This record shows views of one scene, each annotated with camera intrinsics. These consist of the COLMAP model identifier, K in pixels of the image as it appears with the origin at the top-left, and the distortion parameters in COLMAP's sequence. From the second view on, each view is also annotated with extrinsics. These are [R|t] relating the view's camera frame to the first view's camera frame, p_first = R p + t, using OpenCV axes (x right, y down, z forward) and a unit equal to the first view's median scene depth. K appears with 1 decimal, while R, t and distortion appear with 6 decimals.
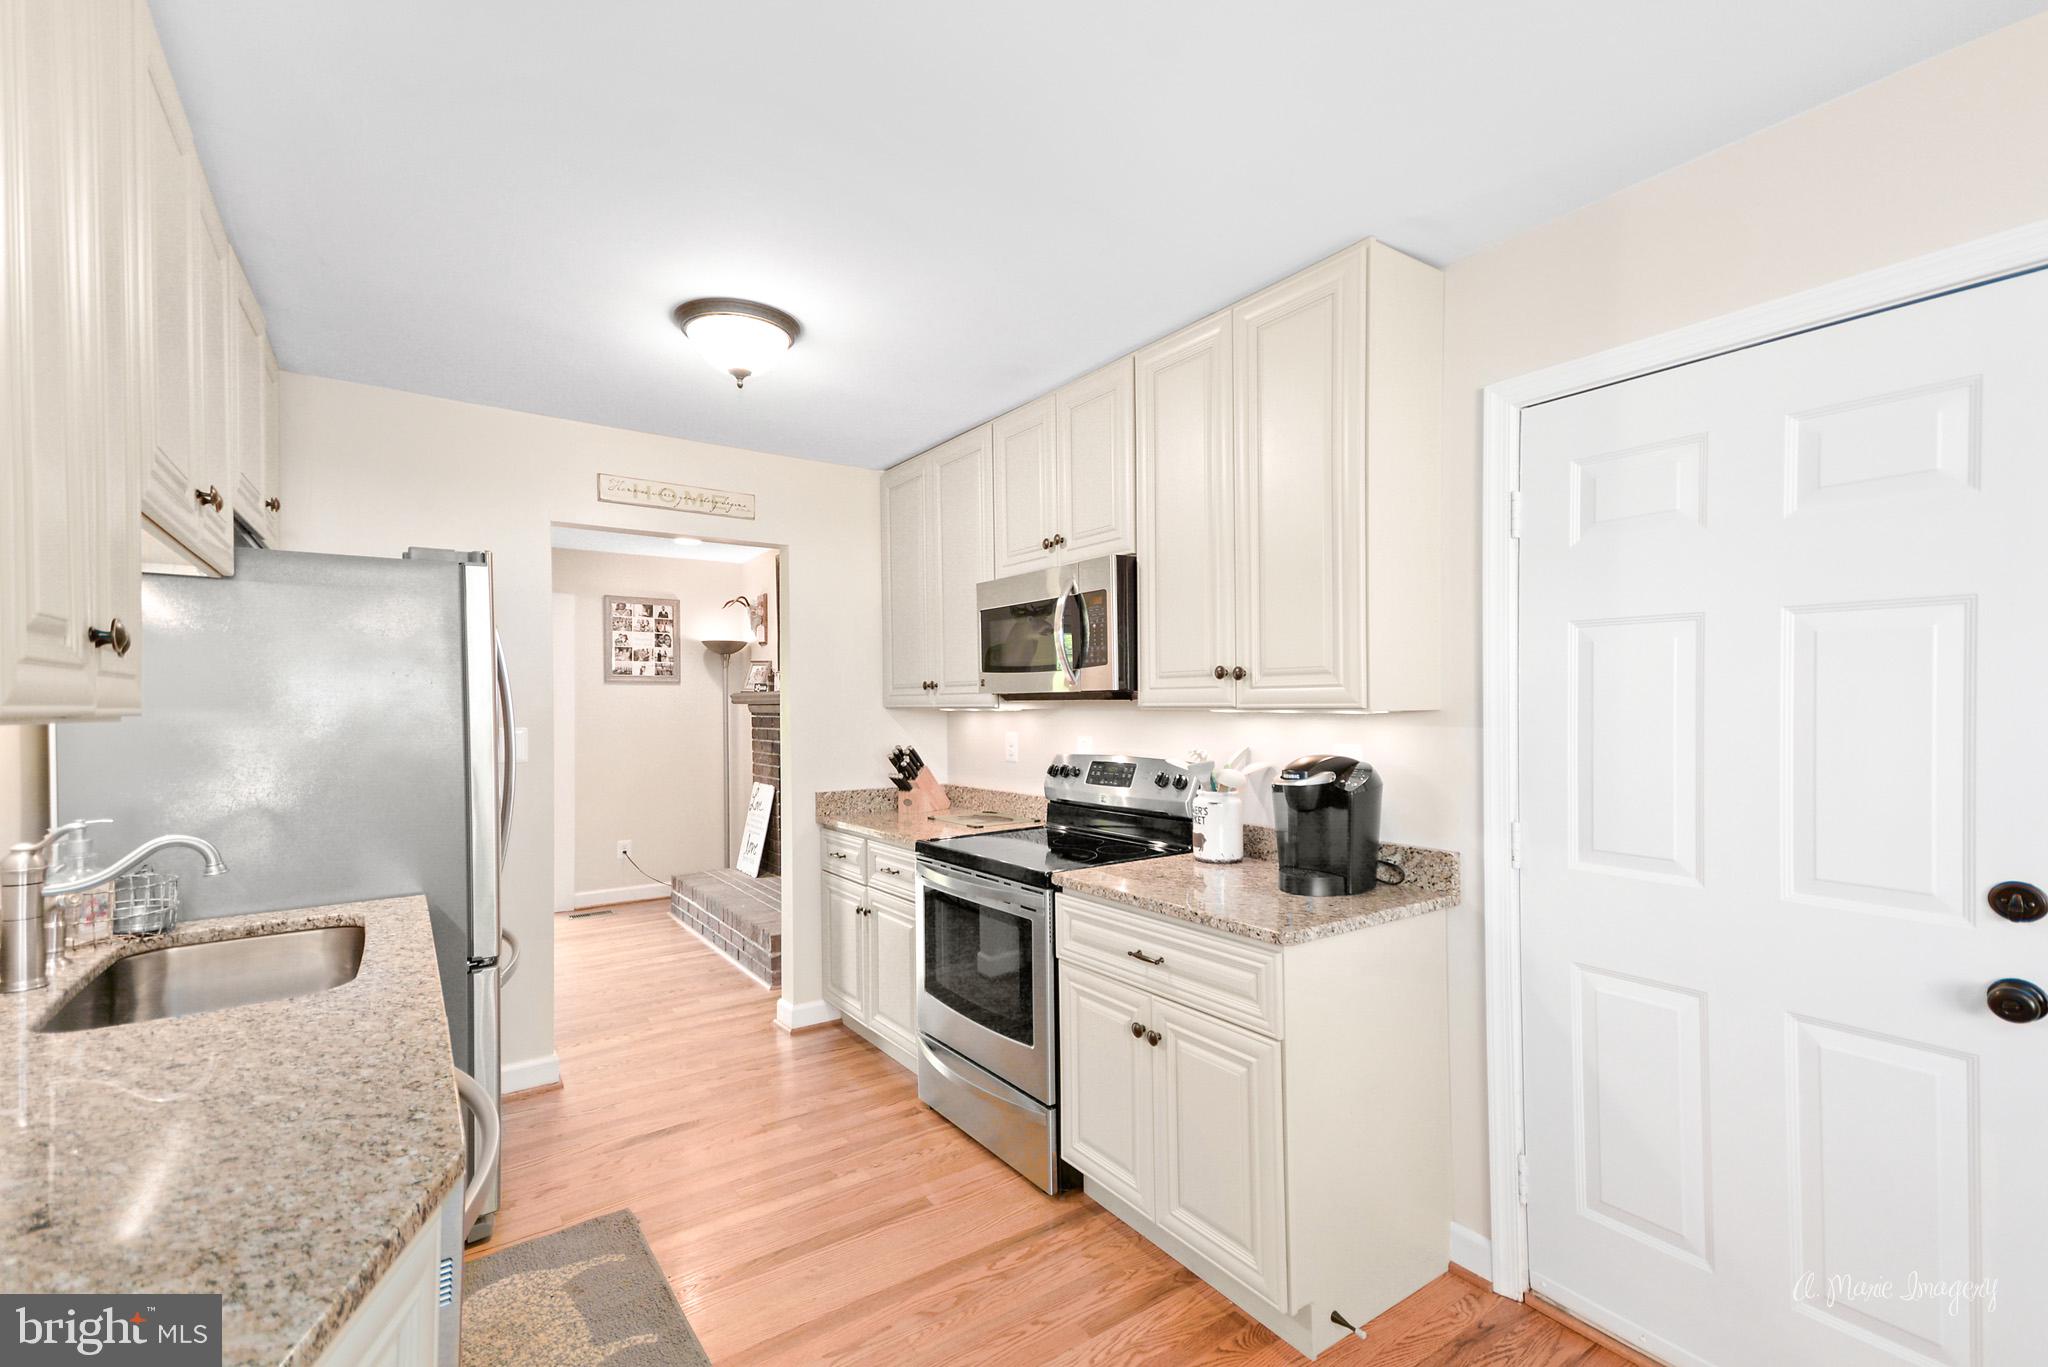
lens RADIAL K [[887.9, 0, 1018.9], [0, 887.9, 709.0], [0, 0, 1]] dist [0.052135, -0.000319]
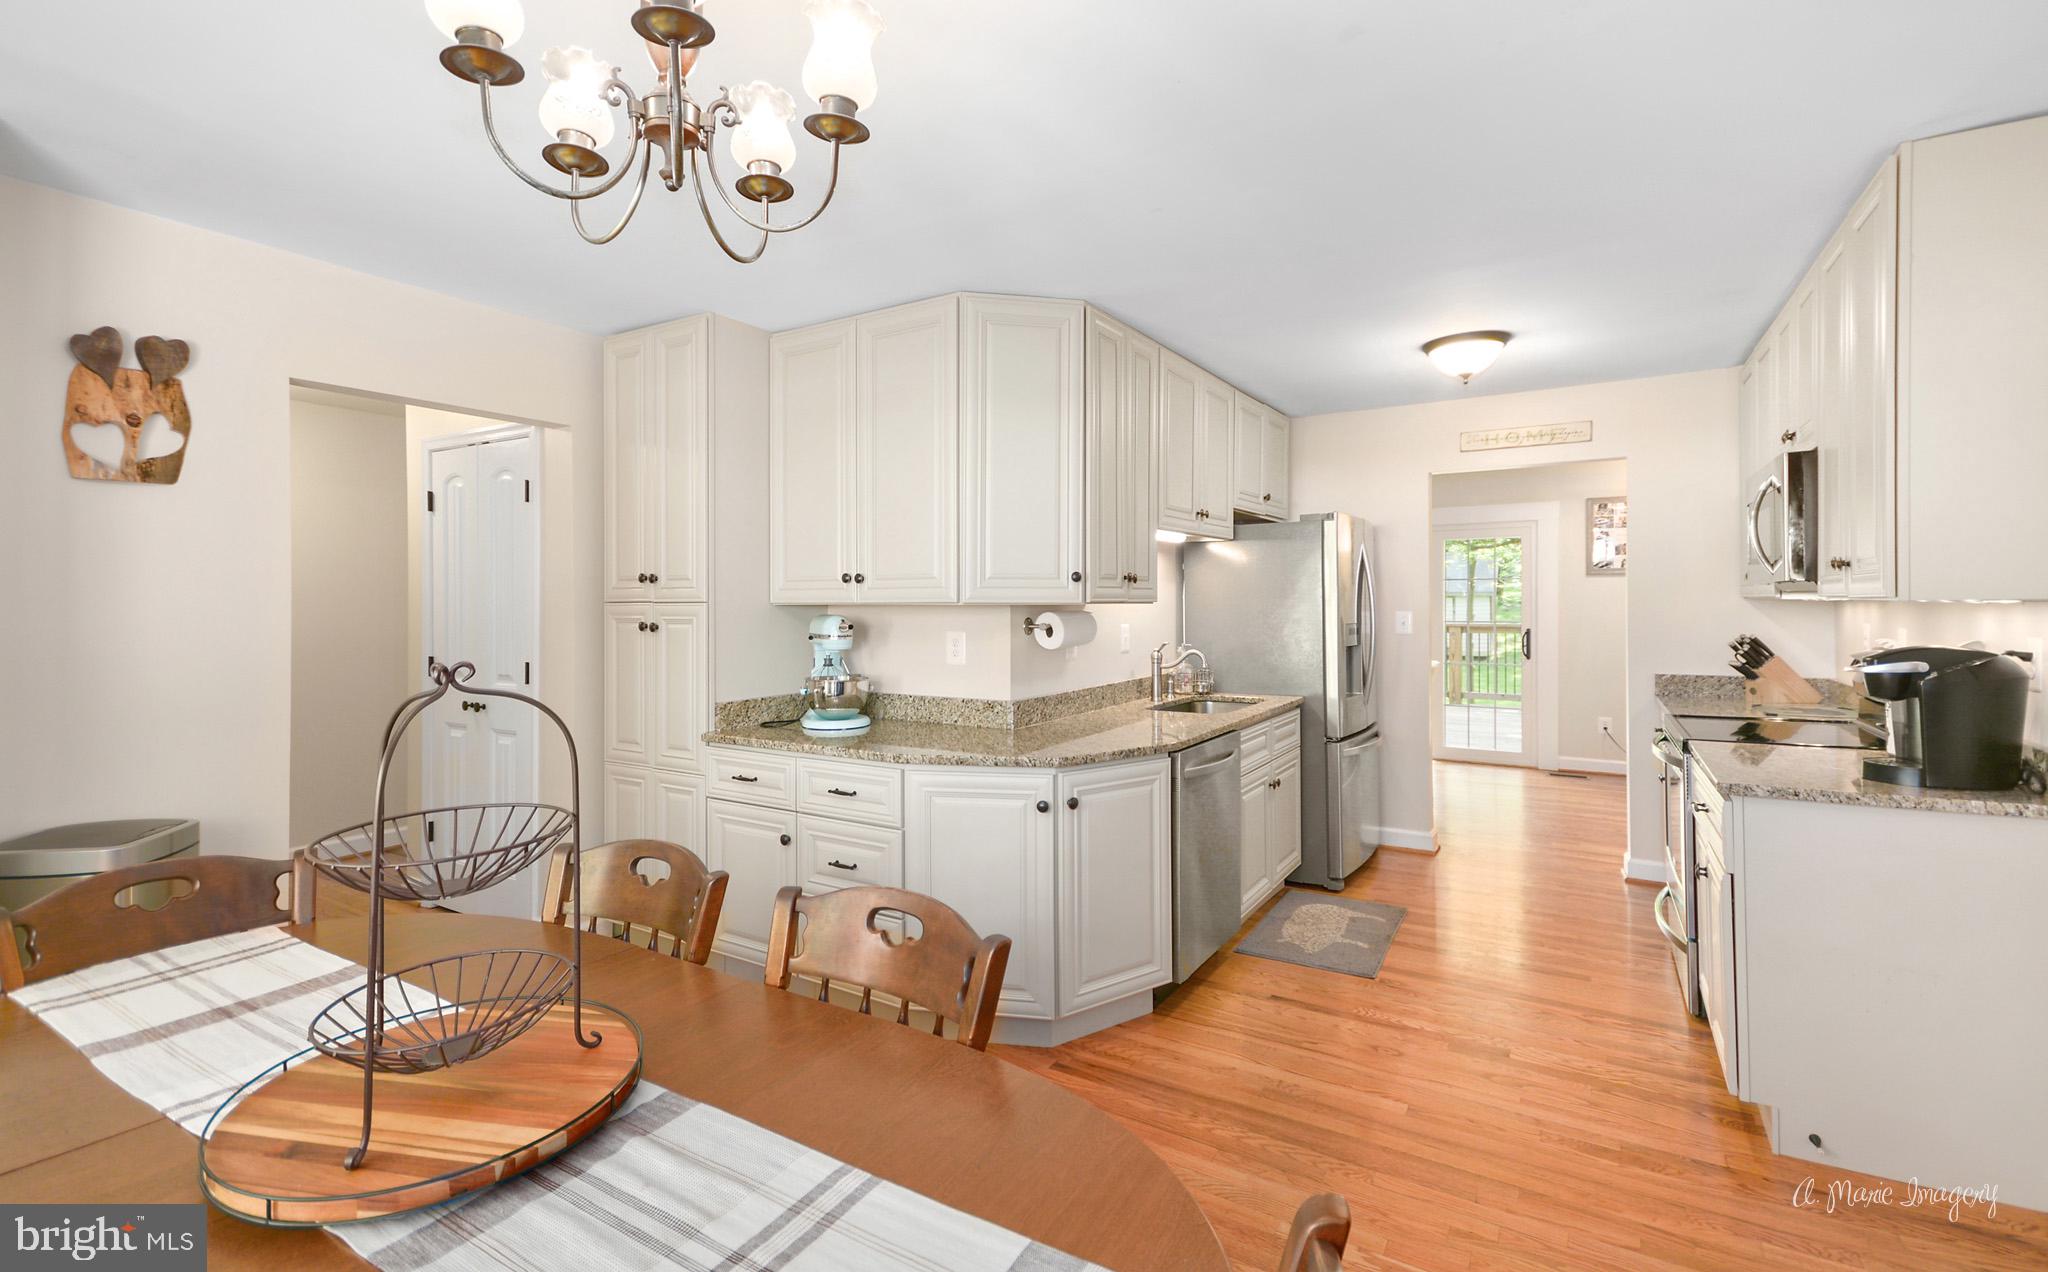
lens RADIAL K [[902.3, 0, 1020.2], [0, 902.3, 593.8], [0, 0, 1]] dist [0.001149, -0.005008]
pose [[0.388837, -0.008488, -0.921267, 0.715092], [0.003304, 0.999964, -0.007818, 0.000332], [0.921301, -0.000004, 0.388851, -0.236112]]
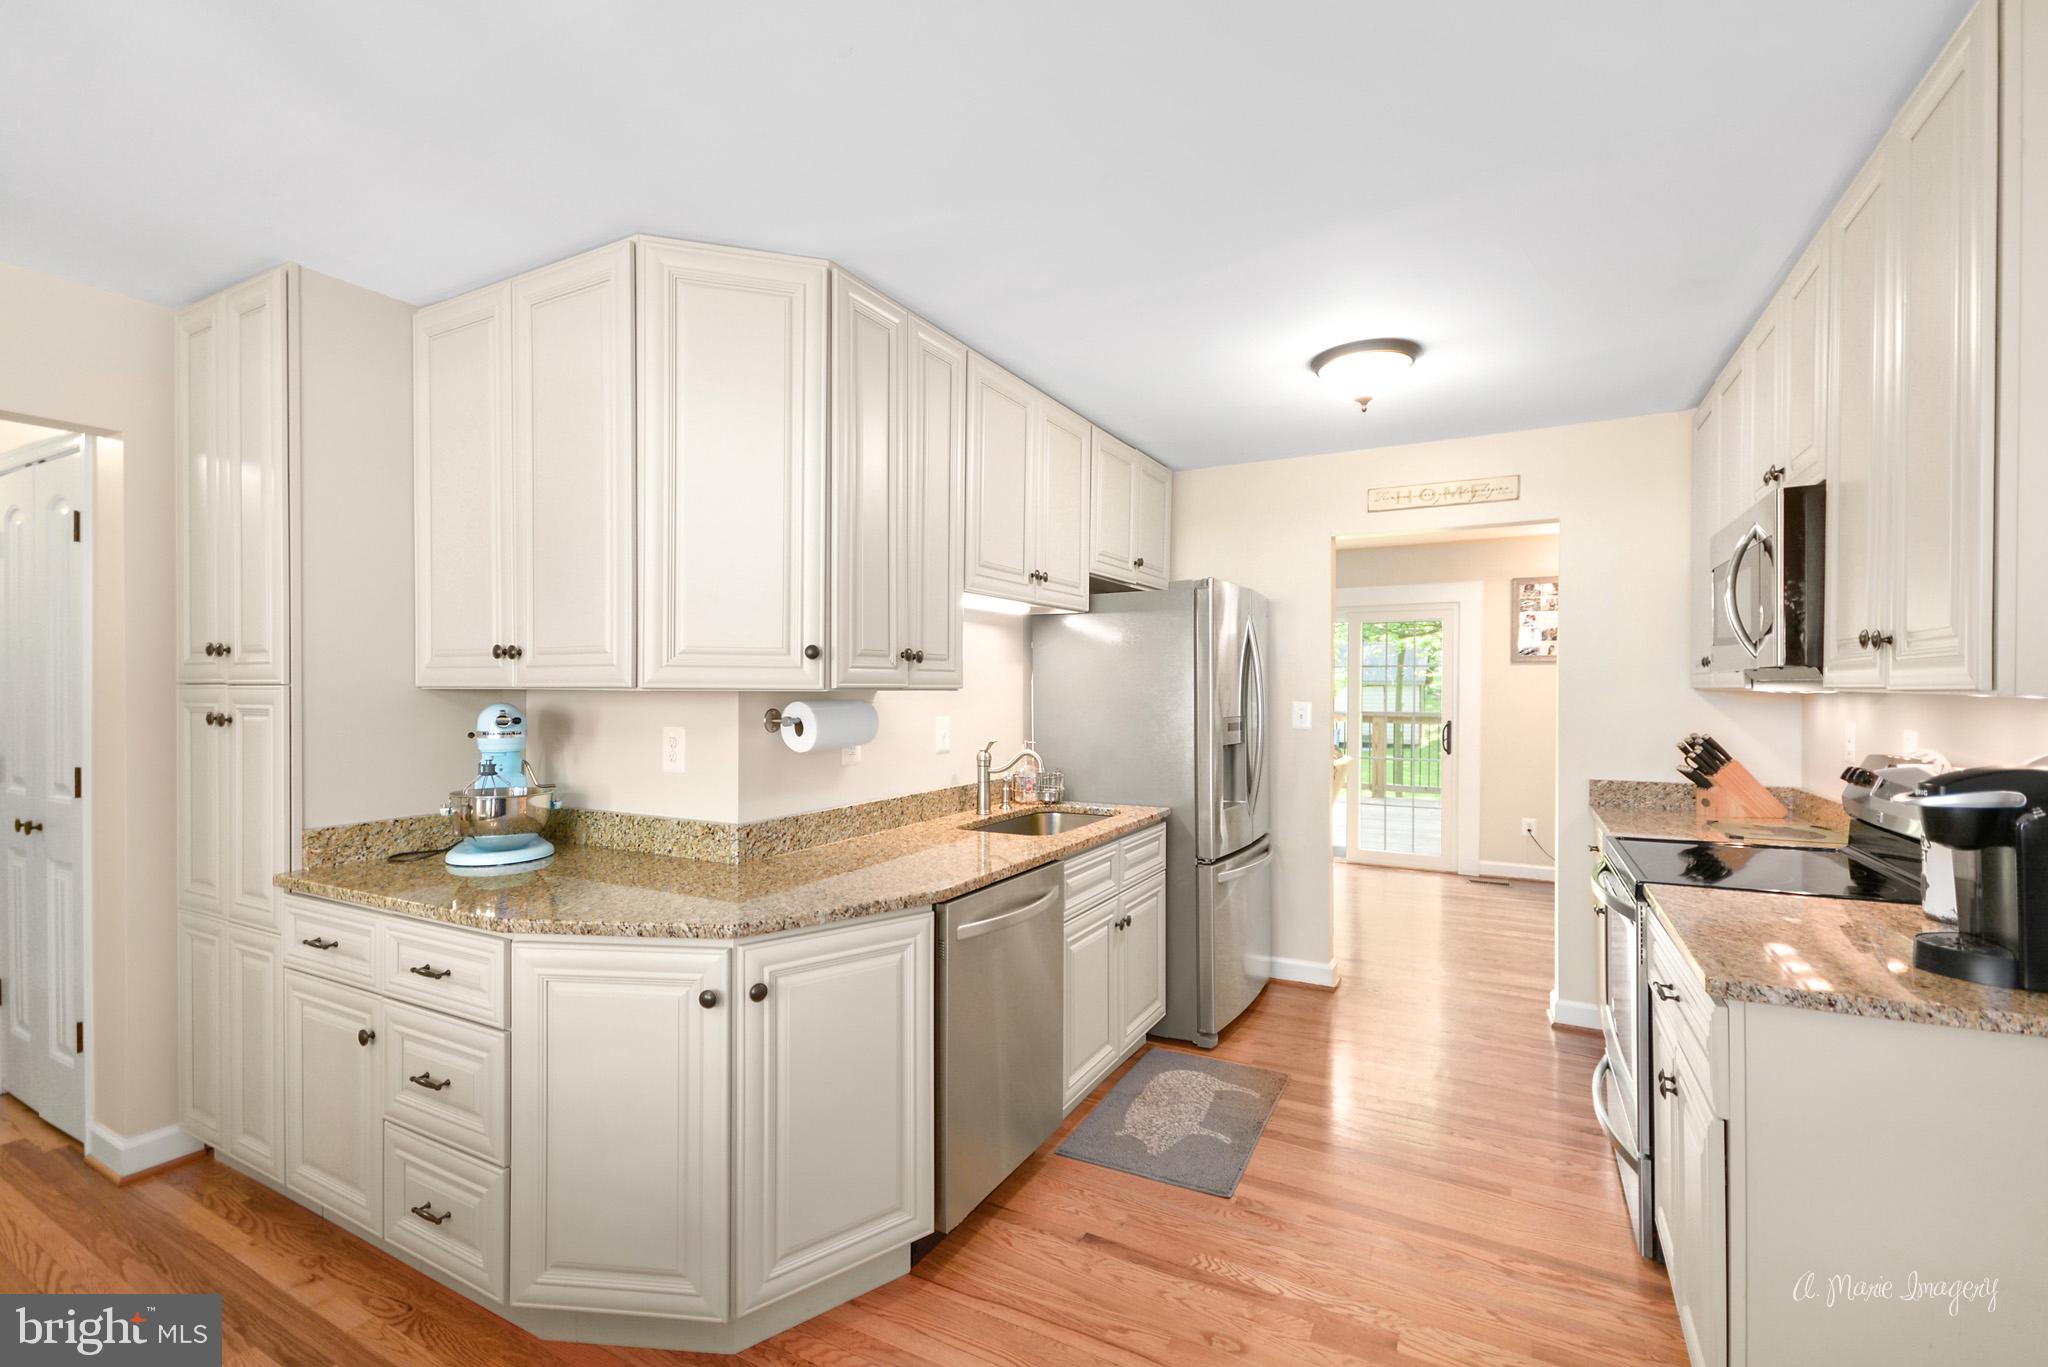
lens RADIAL K [[900.1, 0, 1024.0], [0, 900.1, 683.5], [0, 0, 1]] dist [0.001351, -0.000053]
pose [[0.447700, -0.000775, -0.894183, 0.494219], [-0.004438, 0.999985, -0.003089, -0.000334], [0.894173, 0.005351, 0.447690, 0.079902]]
